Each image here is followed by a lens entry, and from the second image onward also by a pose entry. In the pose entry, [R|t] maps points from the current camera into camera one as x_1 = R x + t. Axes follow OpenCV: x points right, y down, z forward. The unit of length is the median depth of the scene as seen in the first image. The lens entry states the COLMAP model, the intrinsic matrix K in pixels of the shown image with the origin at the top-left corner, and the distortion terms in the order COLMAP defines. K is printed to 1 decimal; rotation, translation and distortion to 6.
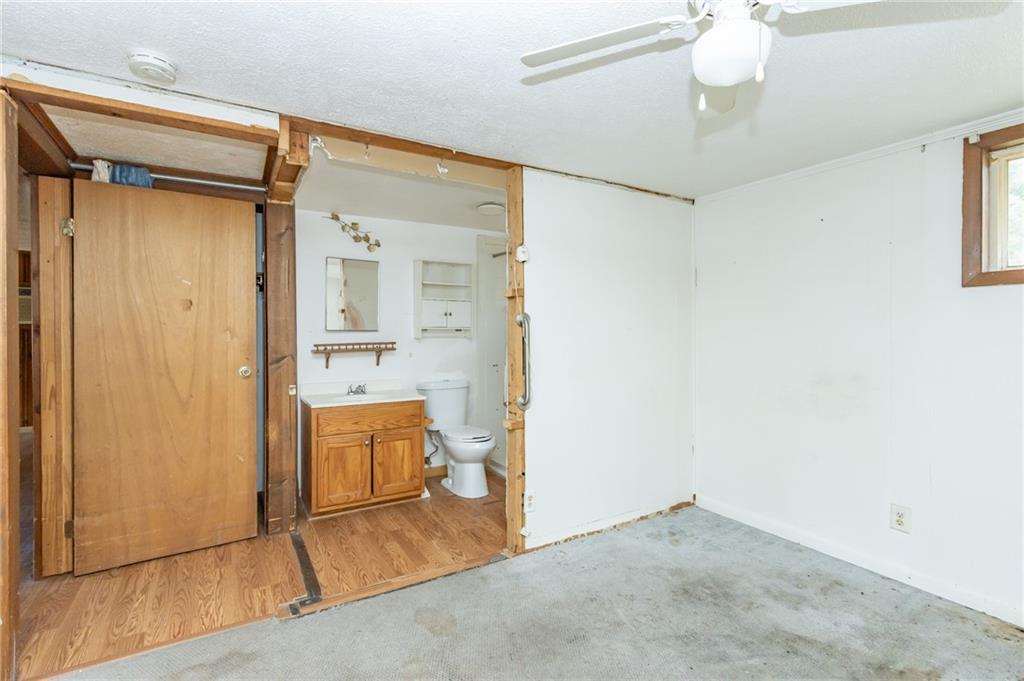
lens RADIAL K [[470.7, 0, 508.3], [0, 470.7, 335.2], [0, 0, 1]] dist [0.006345, -0.002633]
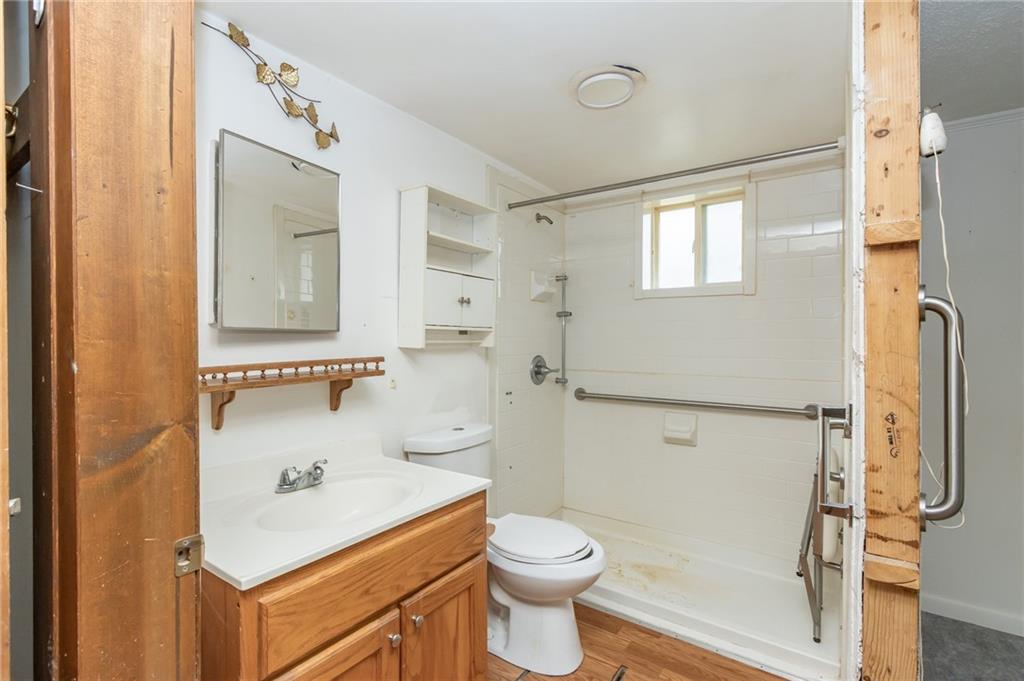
lens RADIAL K [[470.7, 0, 509.6], [0, 470.7, 342.4], [0, 0, 1]] dist [0.006345, -0.002633]
pose [[0.914900, -0.001940, 0.403677, -0.318571], [0.001374, 0.999998, 0.001693, -0.000464], [-0.403679, -0.000994, 0.914900, 0.553127]]
